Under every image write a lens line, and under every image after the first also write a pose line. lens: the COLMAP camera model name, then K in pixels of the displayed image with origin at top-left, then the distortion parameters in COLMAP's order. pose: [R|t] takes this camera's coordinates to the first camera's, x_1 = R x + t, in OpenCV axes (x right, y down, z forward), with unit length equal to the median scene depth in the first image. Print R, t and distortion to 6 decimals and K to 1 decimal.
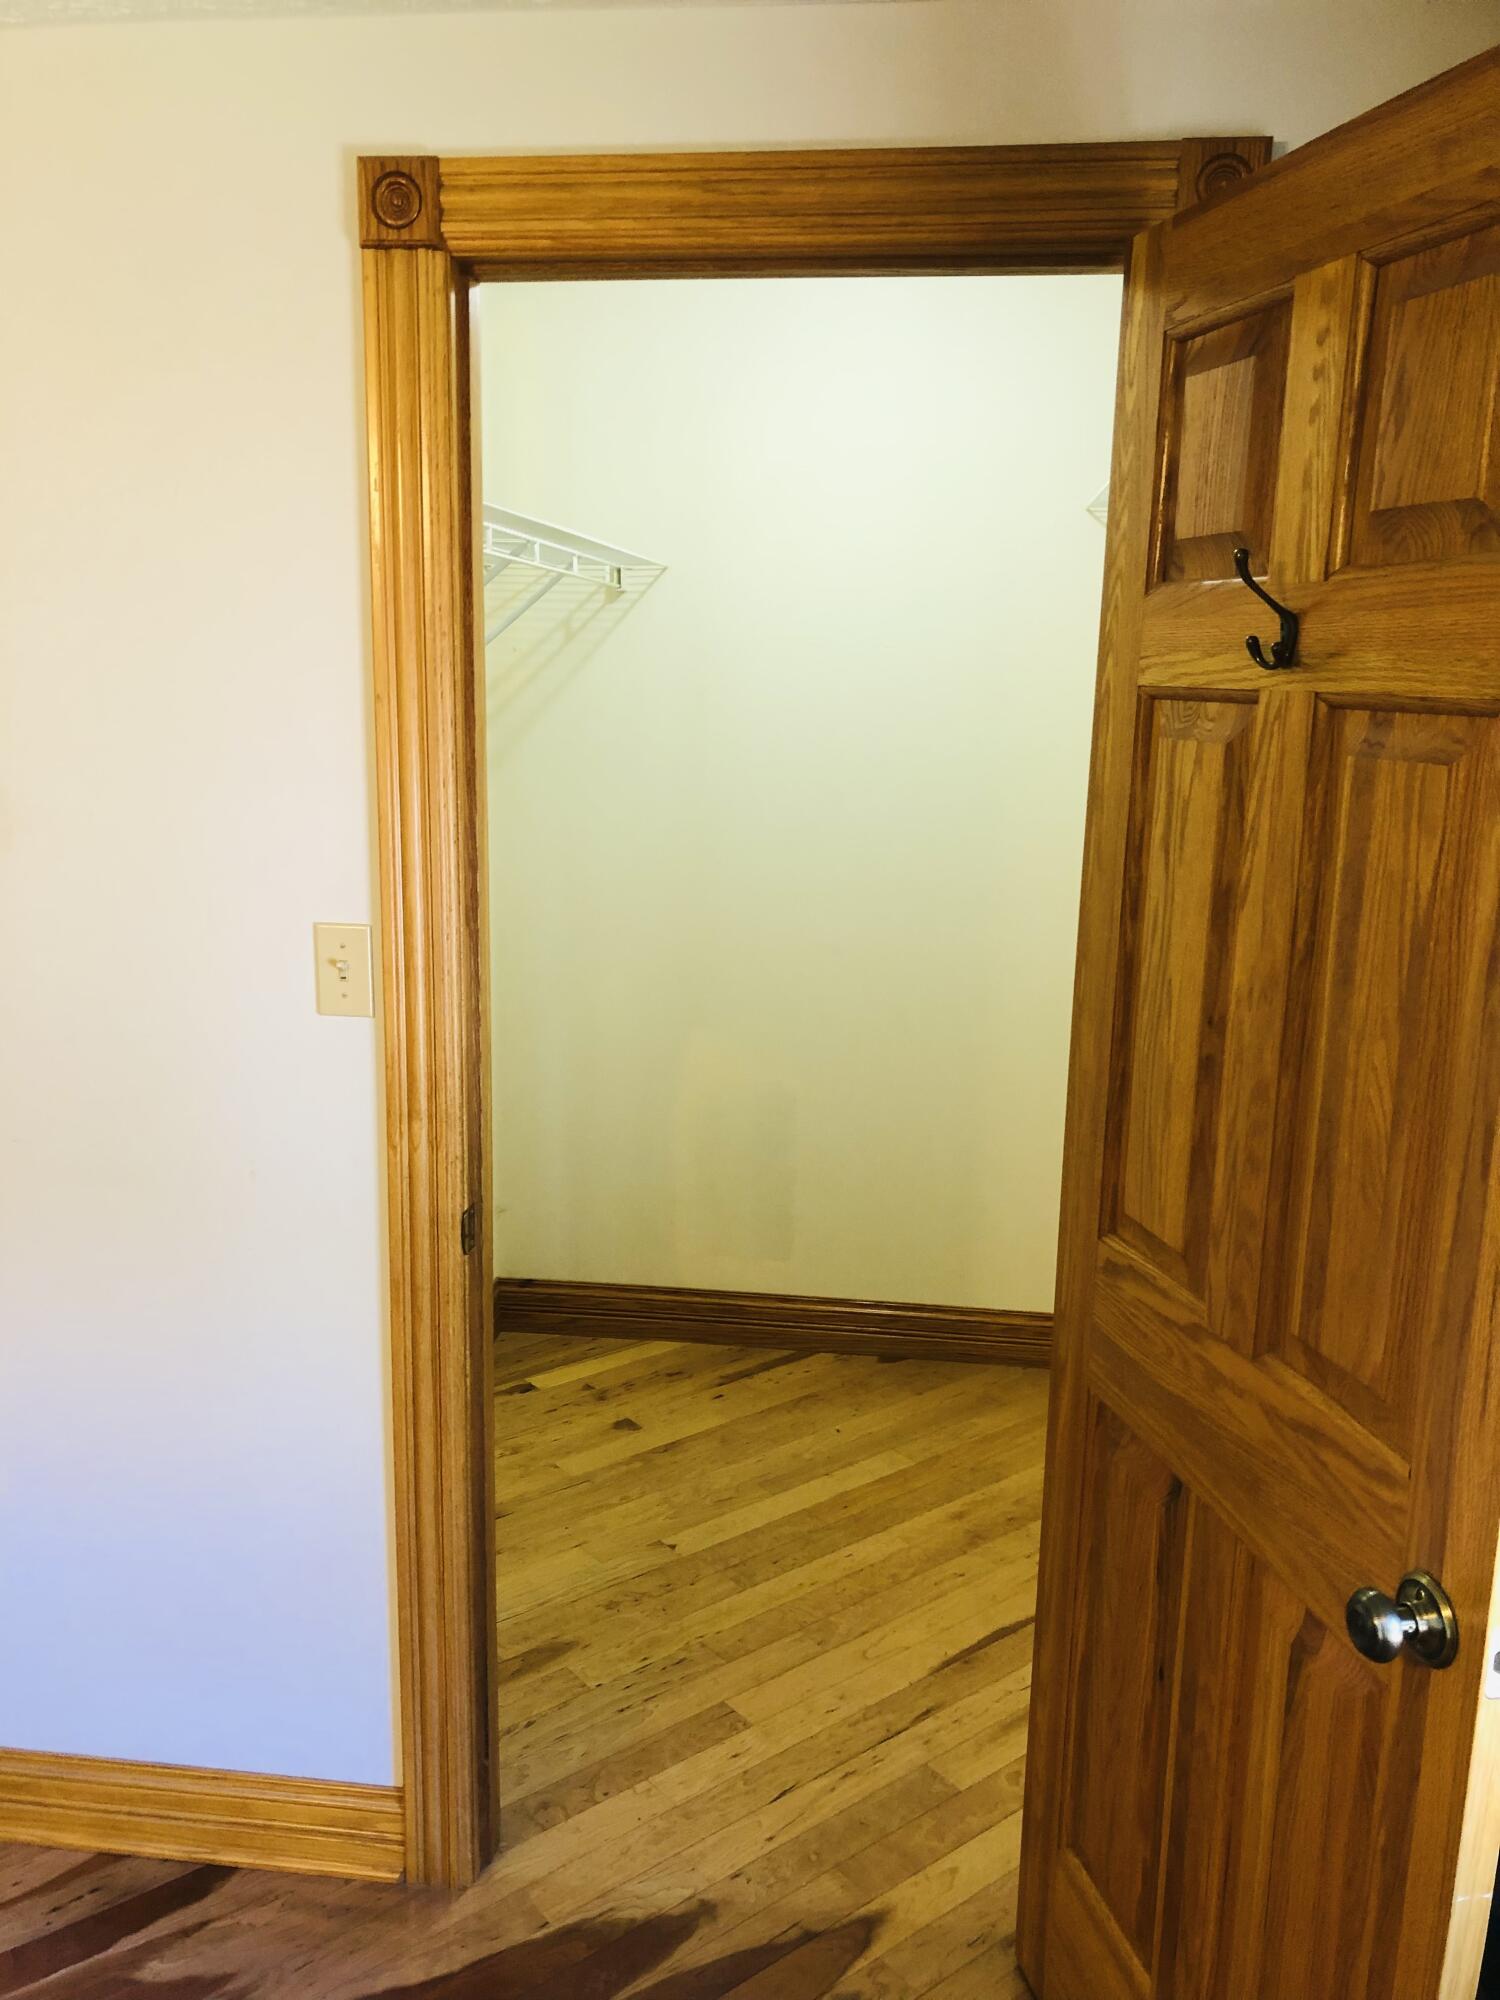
lens RADIAL K [[1624.2, 0, 752.0], [0, 1624.2, 1003.9], [0, 0, 1]] dist [0.007920, 0.007950]
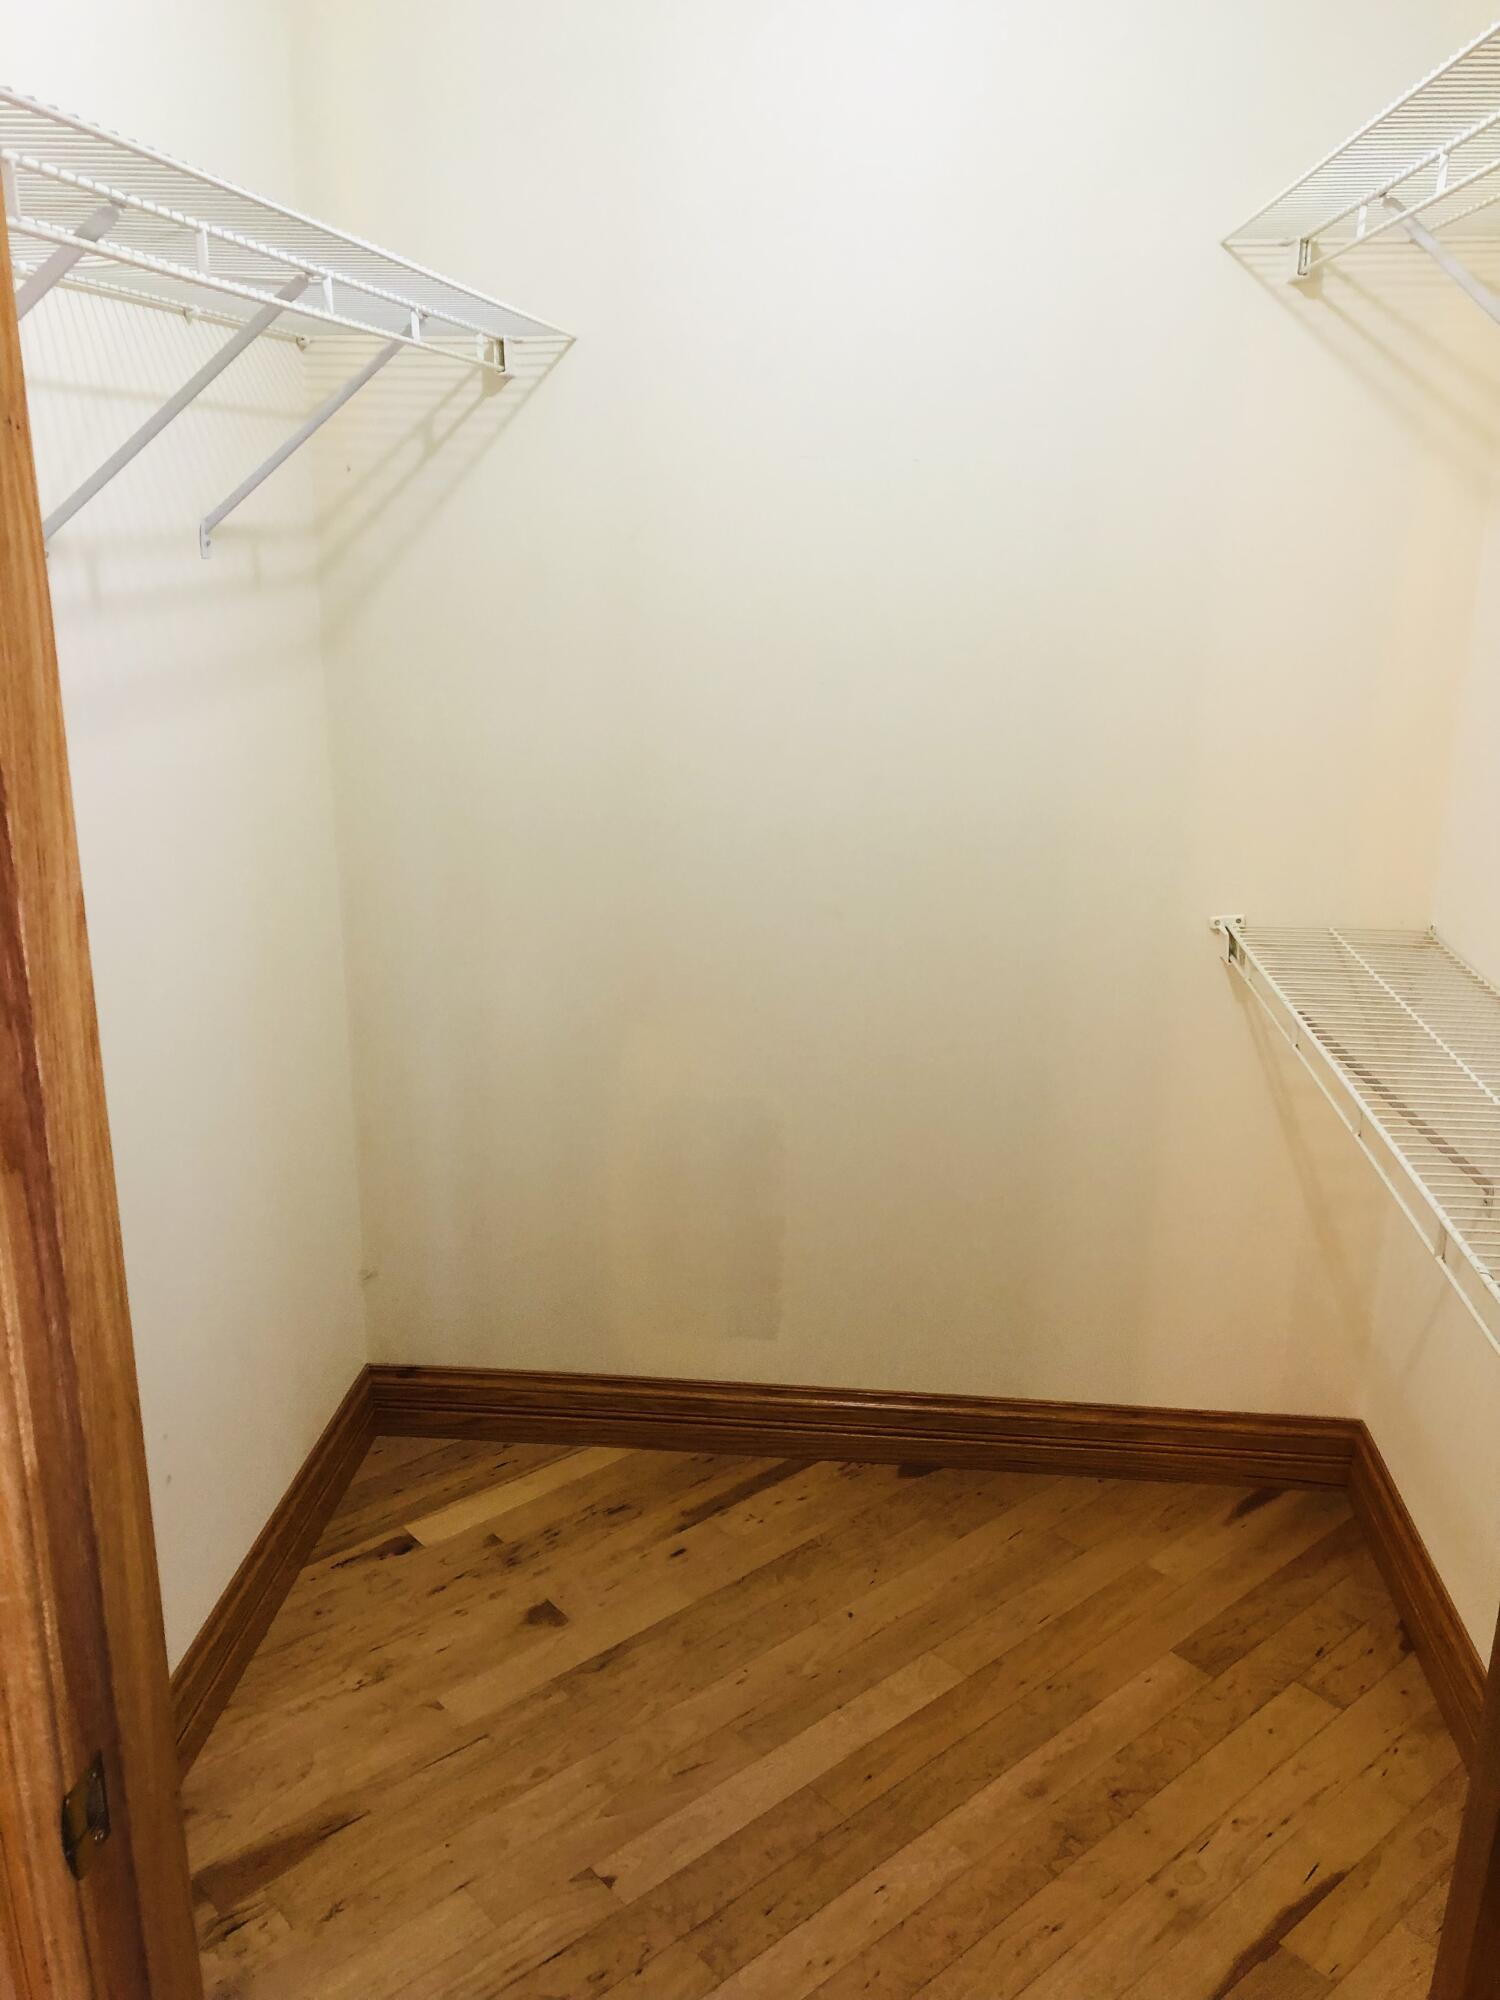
lens RADIAL K [[1645.6, 0, 783.5], [0, 1645.6, 993.8], [0, 0, 1]] dist [0.032909, -0.000009]
pose [[0.999027, -0.017572, 0.040454, 0.000099], [0.013700, 0.995472, 0.094067, -0.069068], [-0.041924, -0.093421, 0.994744, 0.316570]]
